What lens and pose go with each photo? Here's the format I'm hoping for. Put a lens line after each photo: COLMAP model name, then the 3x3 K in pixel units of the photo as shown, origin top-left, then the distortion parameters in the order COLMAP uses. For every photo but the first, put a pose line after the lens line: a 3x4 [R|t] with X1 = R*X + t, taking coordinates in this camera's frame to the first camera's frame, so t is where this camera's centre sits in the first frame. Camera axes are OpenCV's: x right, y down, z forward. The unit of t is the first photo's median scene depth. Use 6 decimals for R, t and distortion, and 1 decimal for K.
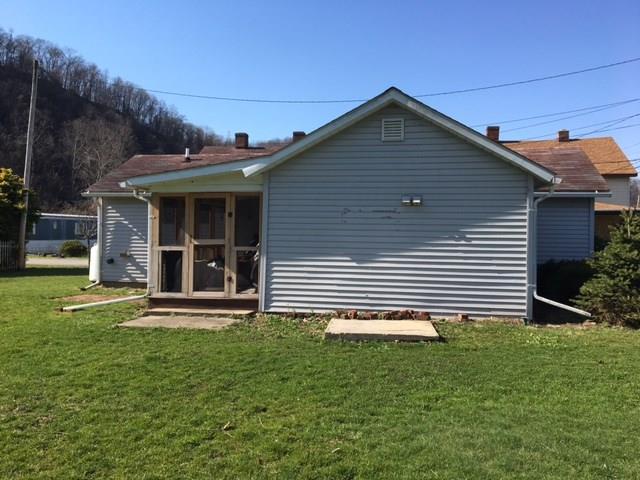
lens RADIAL K [[543.4, 0, 322.7], [0, 543.4, 238.6], [0, 0, 1]] dist [0.060426, -0.037492]
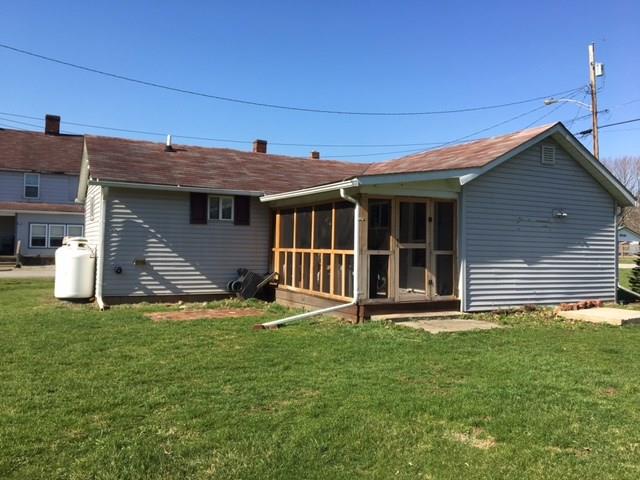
lens RADIAL K [[543.4, 0, 321.9], [0, 543.4, 236.2], [0, 0, 1]] dist [0.060426, -0.037492]
pose [[0.792802, 0.015697, 0.609277, -0.940600], [-0.006366, 0.999827, -0.017474, 0.006630], [-0.609446, 0.009975, 0.792765, 0.303838]]
